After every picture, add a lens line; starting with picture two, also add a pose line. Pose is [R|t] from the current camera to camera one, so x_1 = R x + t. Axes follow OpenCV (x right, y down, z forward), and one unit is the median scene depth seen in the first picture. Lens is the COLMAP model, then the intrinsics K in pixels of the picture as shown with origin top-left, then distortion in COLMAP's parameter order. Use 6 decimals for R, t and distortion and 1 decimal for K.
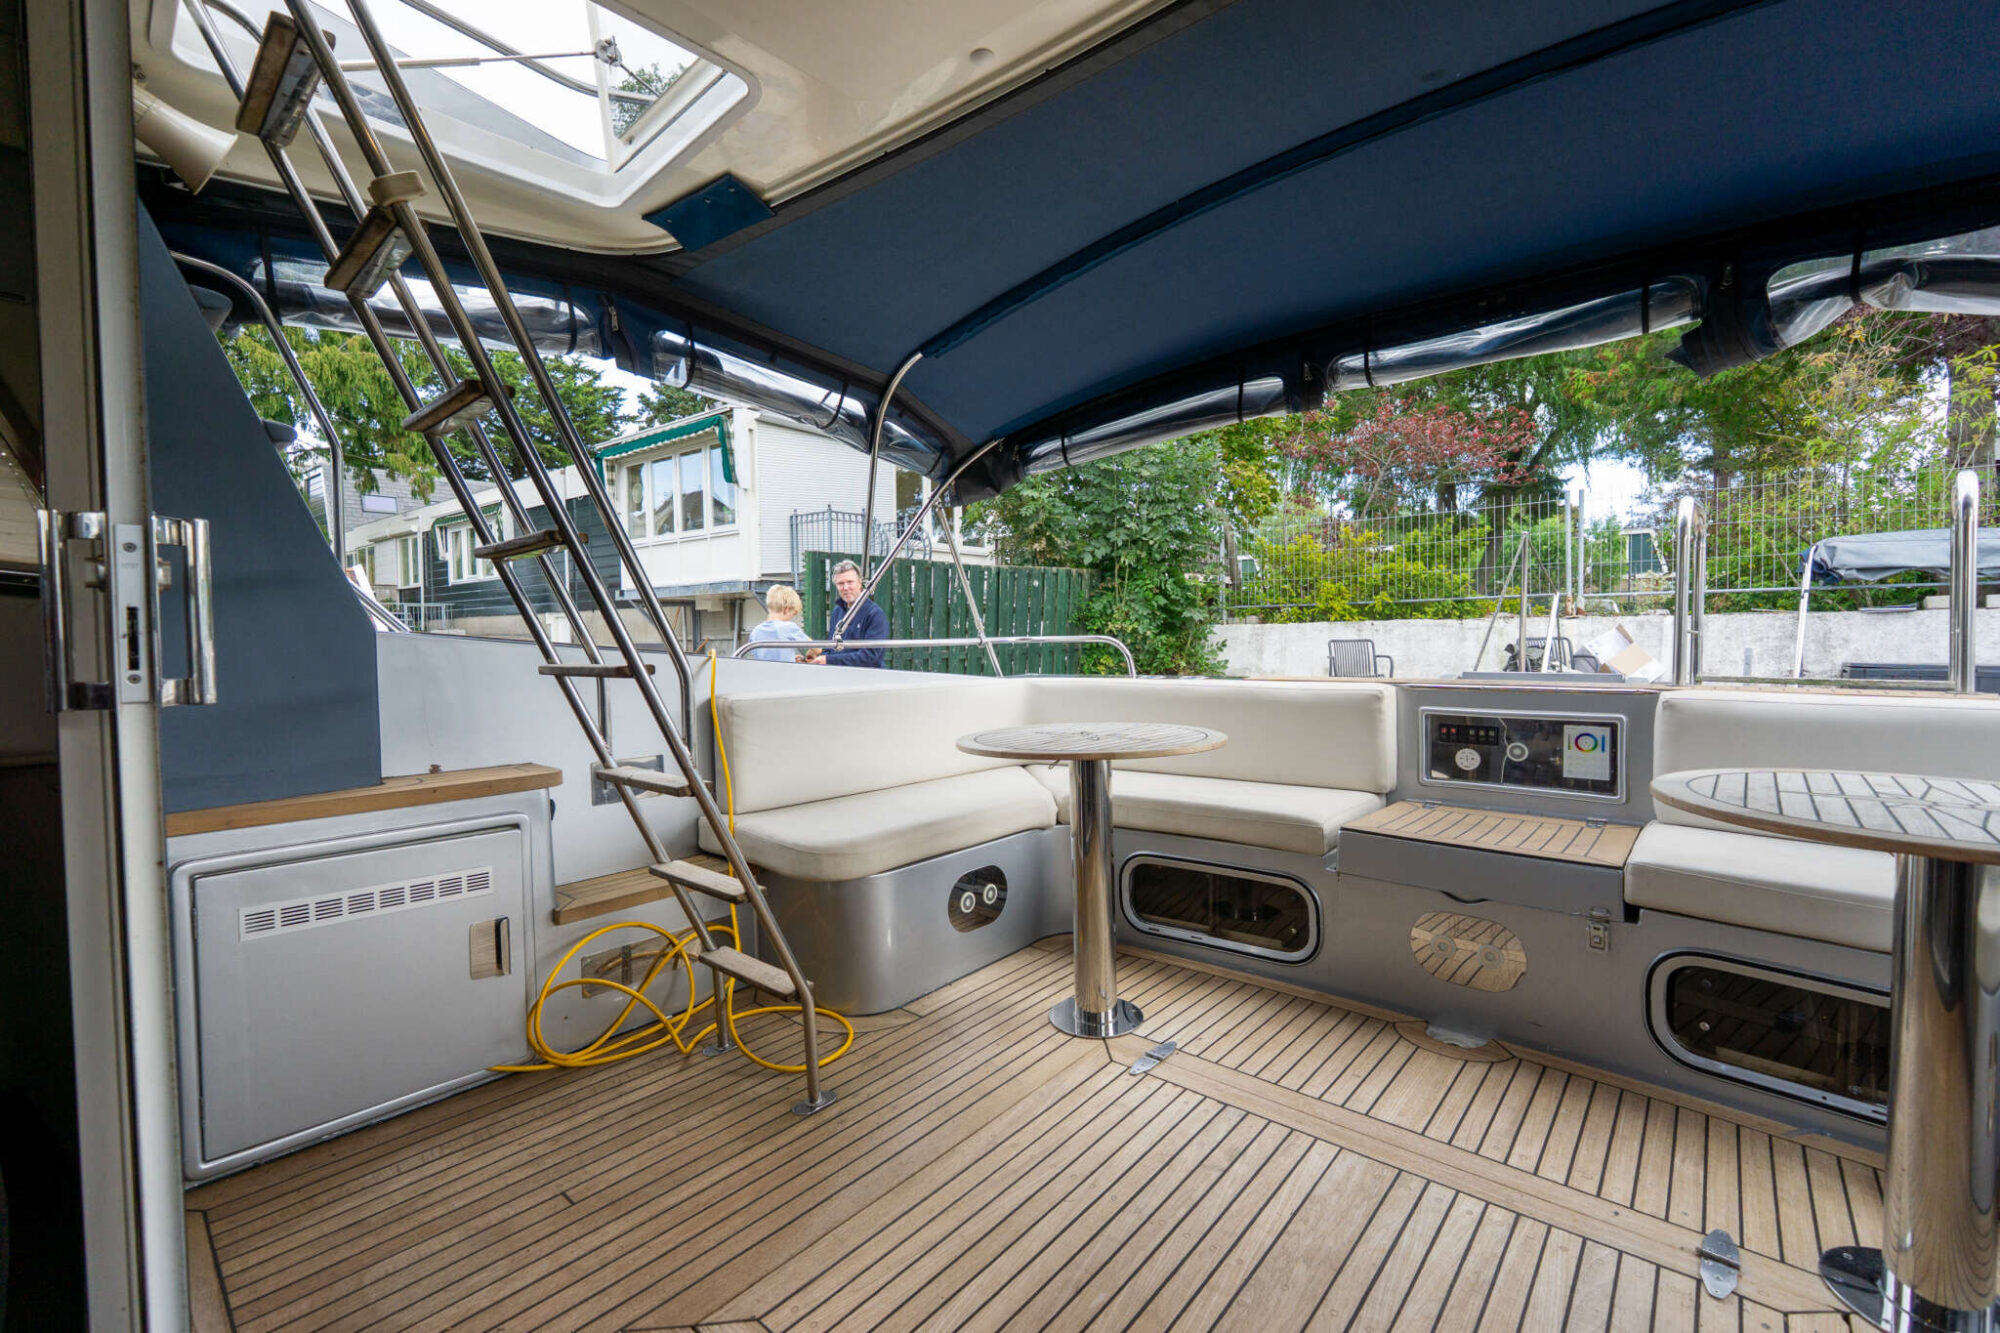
lens RADIAL K [[840.4, 0, 970.0], [0, 840.4, 658.4], [0, 0, 1]] dist [-0.021490, 0.000168]
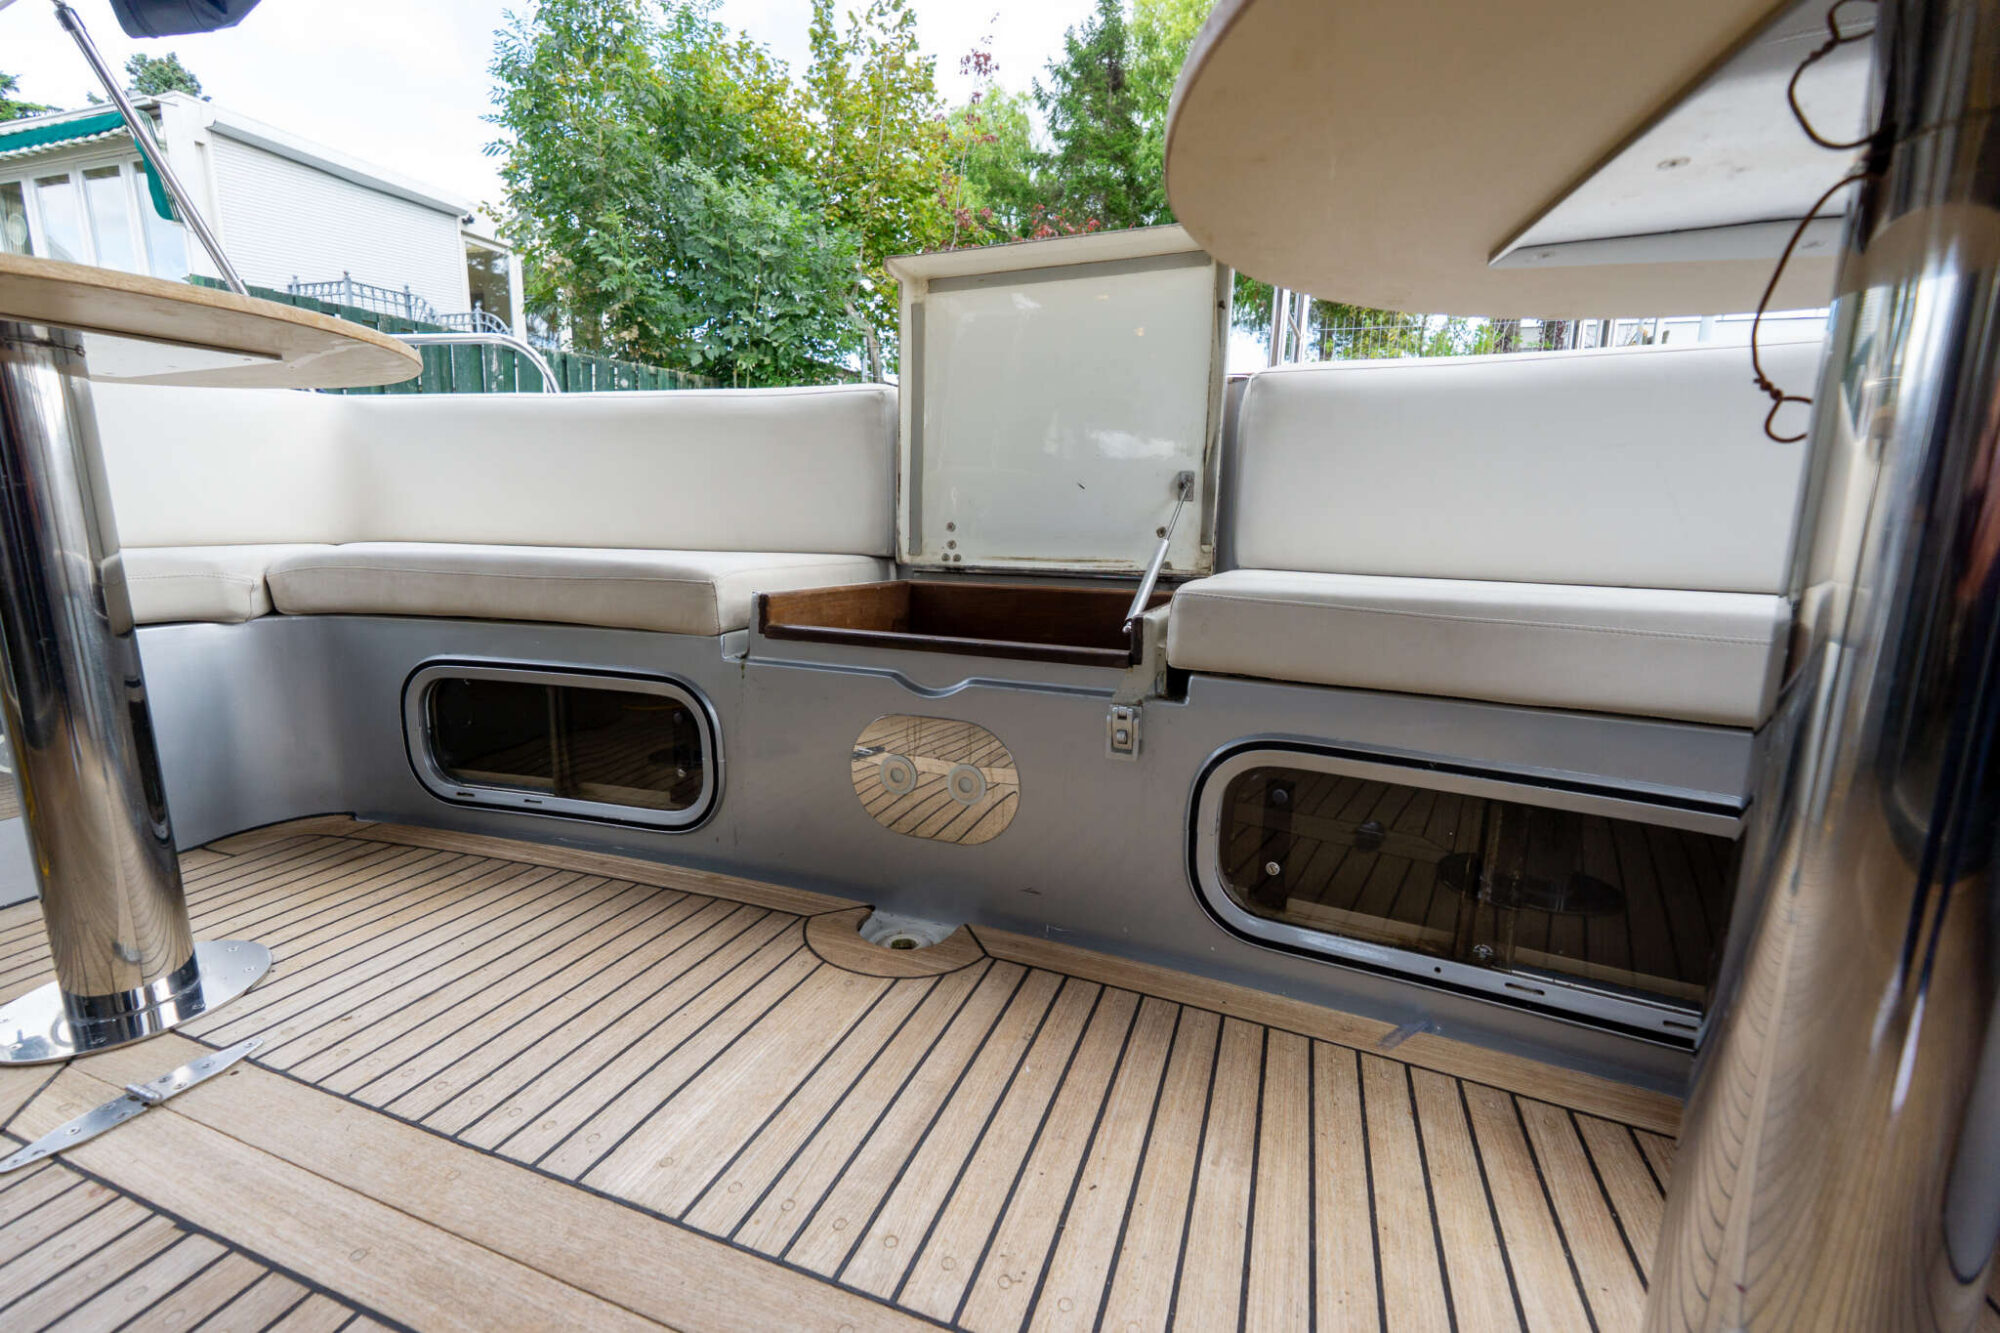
lens RADIAL K [[845.8, 0, 1000.0], [0, 845.8, 666.5], [0, 0, 1]] dist [-0.007957, 0.000836]
pose [[0.925183, -0.047383, 0.376552, 0.420942], [-0.014742, 0.986940, 0.160412, 0.182406], [-0.379236, -0.153961, 0.912401, 0.465825]]
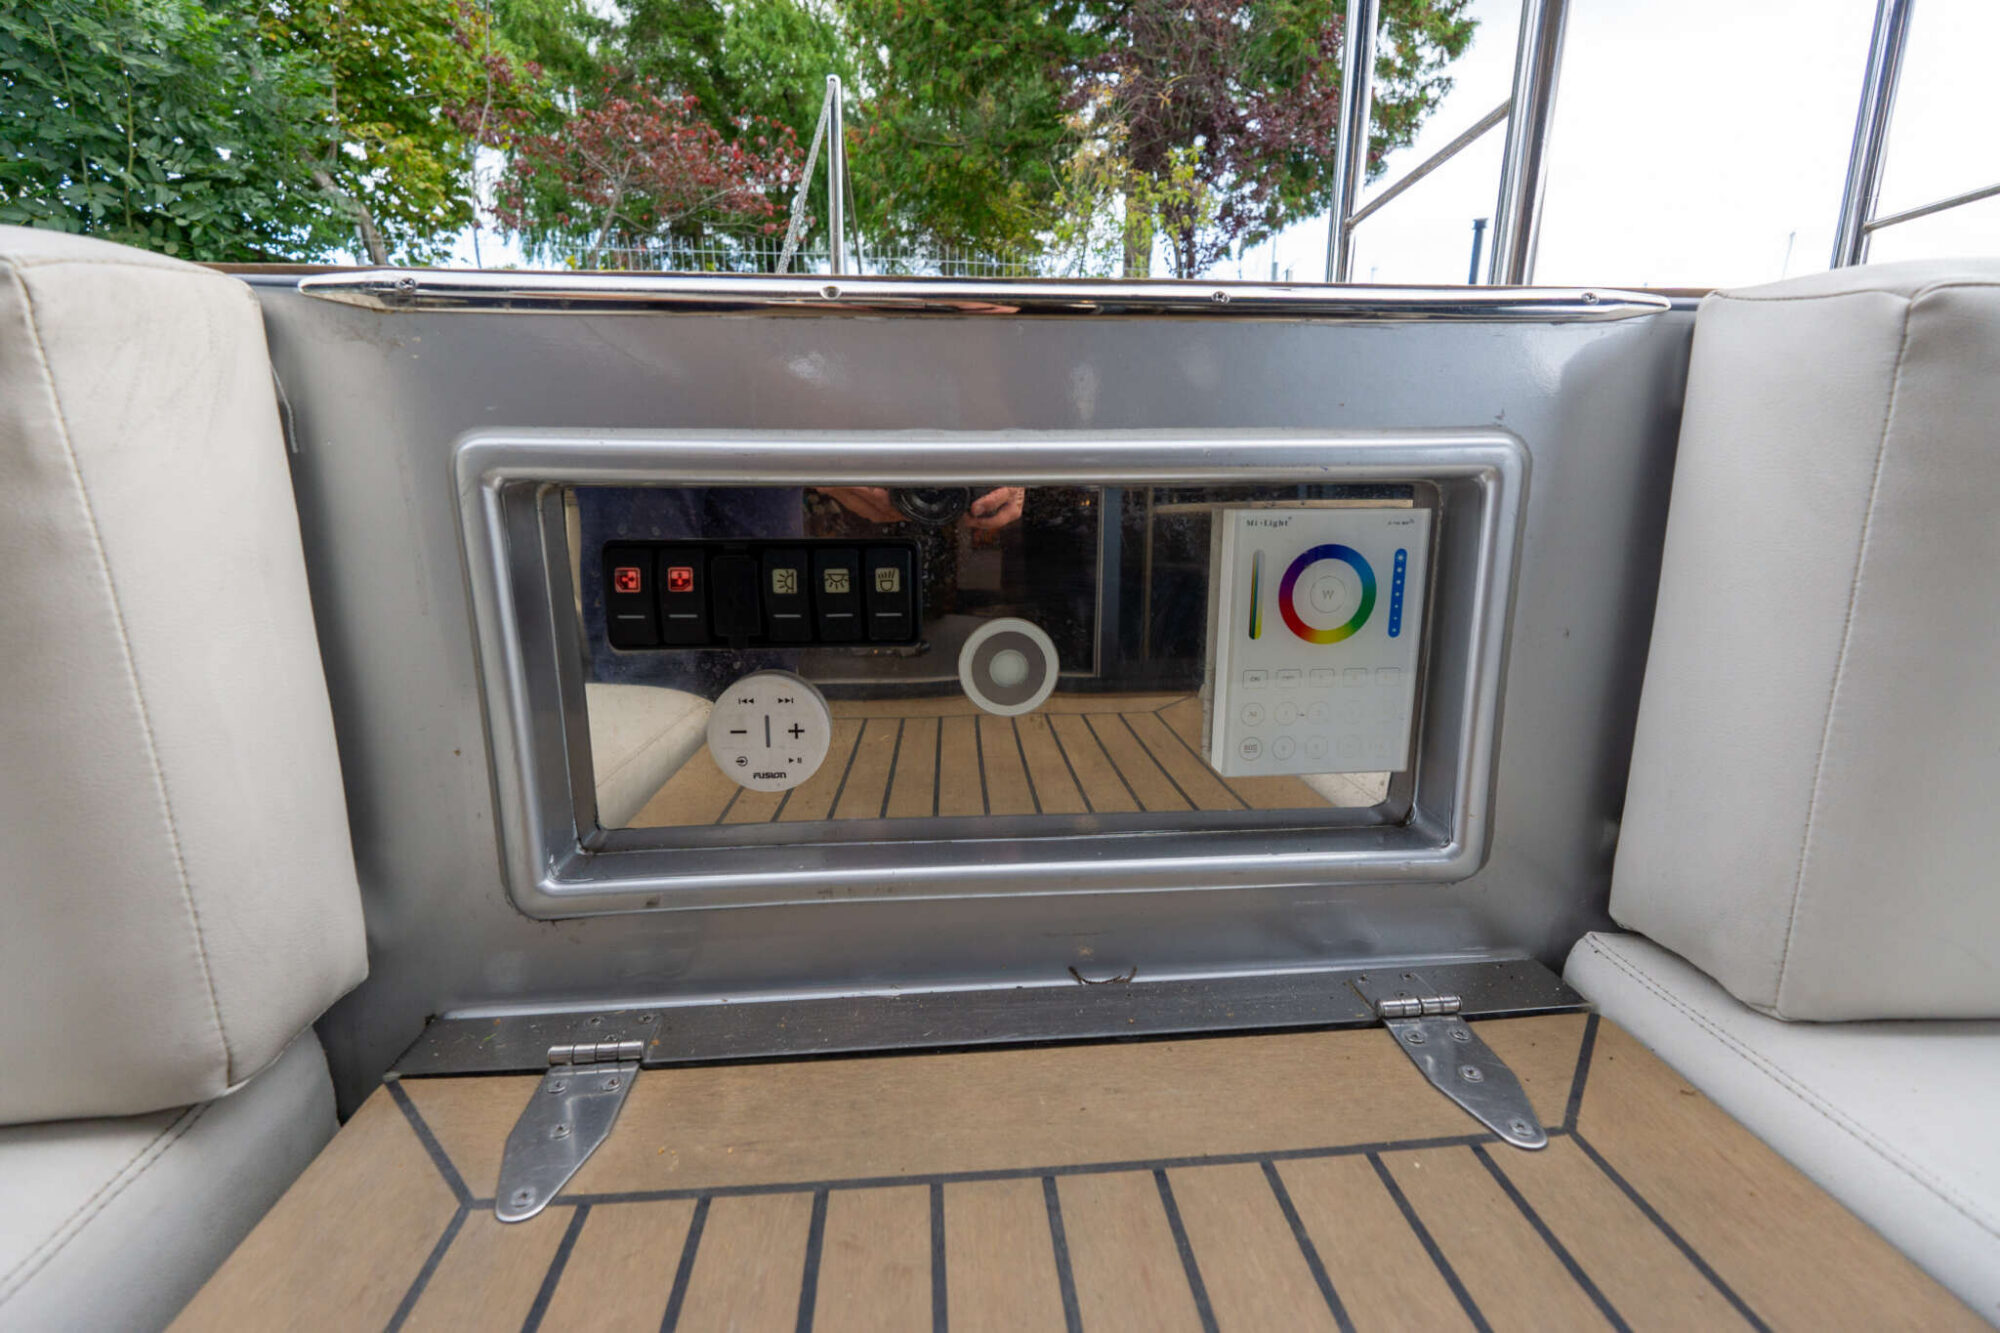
lens RADIAL K [[860.6, 0, 1000.0], [0, 860.6, 666.5], [0, 0, 1]] dist [-0.004919, -0.000608]
pose [[0.683022, -0.164908, 0.711537, 0.640218], [0.007625, 0.975735, 0.218820, 0.086285], [-0.730358, -0.144033, 0.667707, 1.076152]]
